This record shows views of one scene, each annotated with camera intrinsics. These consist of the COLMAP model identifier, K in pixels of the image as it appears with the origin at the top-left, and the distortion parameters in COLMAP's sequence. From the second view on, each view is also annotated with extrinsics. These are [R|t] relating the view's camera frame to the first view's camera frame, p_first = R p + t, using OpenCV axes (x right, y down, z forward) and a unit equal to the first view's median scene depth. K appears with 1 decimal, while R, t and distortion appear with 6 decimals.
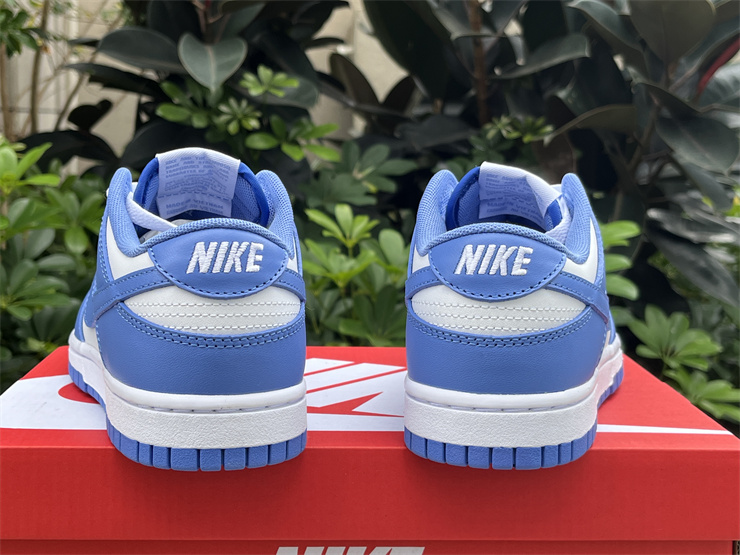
lens RADIAL K [[1087.5, 0, 359.7], [0, 1087.5, 277.8], [0, 0, 1]] dist [0.104974, -0.603141]
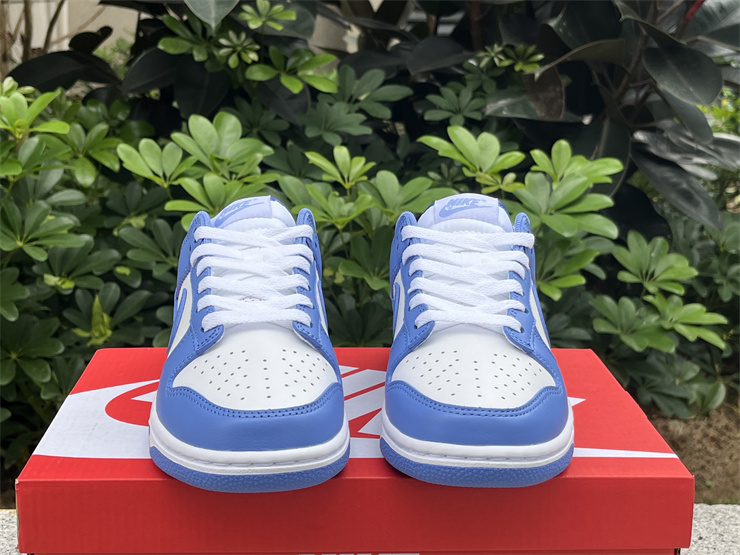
lens RADIAL K [[1084.9, 0, 370.0], [0, 1084.9, 277.5], [0, 0, 1]] dist [0.103601, -0.545053]
pose [[0.999869, -0.002622, 0.016001, -0.003790], [0.000699, 0.992892, 0.119019, -0.054246], [-0.016200, -0.118992, 0.992763, -0.043006]]
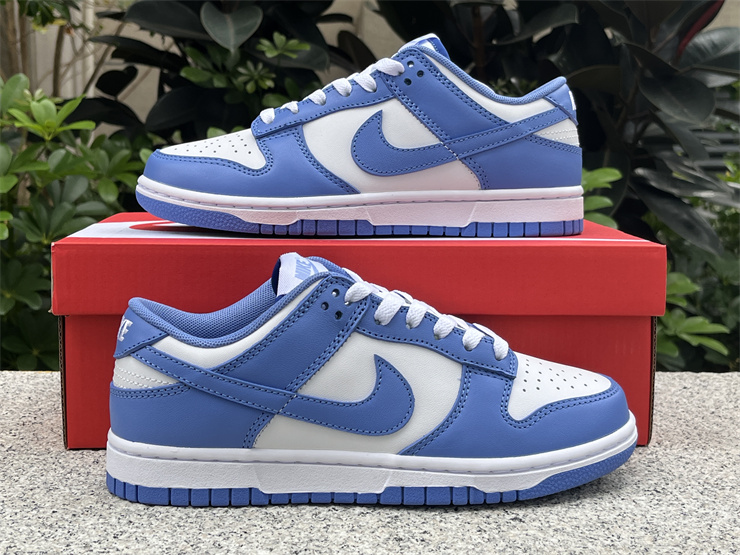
lens RADIAL K [[1084.9, 0, 370.0], [0, 1084.9, 277.5], [0, 0, 1]] dist [0.103601, -0.545053]
pose [[0.999989, -0.004728, 0.000171, 0.002145], [0.004728, 0.999989, -0.000090, 0.050012], [-0.000170, 0.000091, 1.000000, -0.083511]]
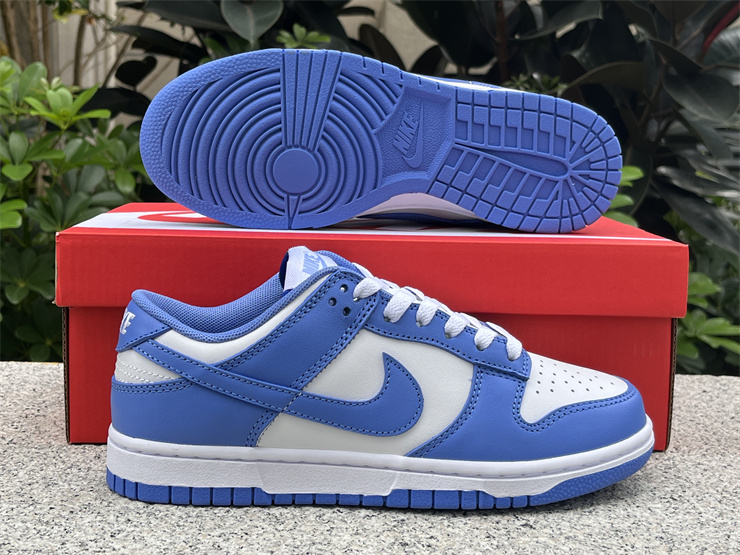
lens RADIAL K [[1084.9, 0, 370.0], [0, 1084.9, 277.5], [0, 0, 1]] dist [0.103601, -0.545053]
pose [[0.999773, 0.011847, -0.017684, 0.004776], [-0.011769, 0.999921, 0.004488, 0.049897], [0.017736, -0.004278, 0.999834, -0.074060]]
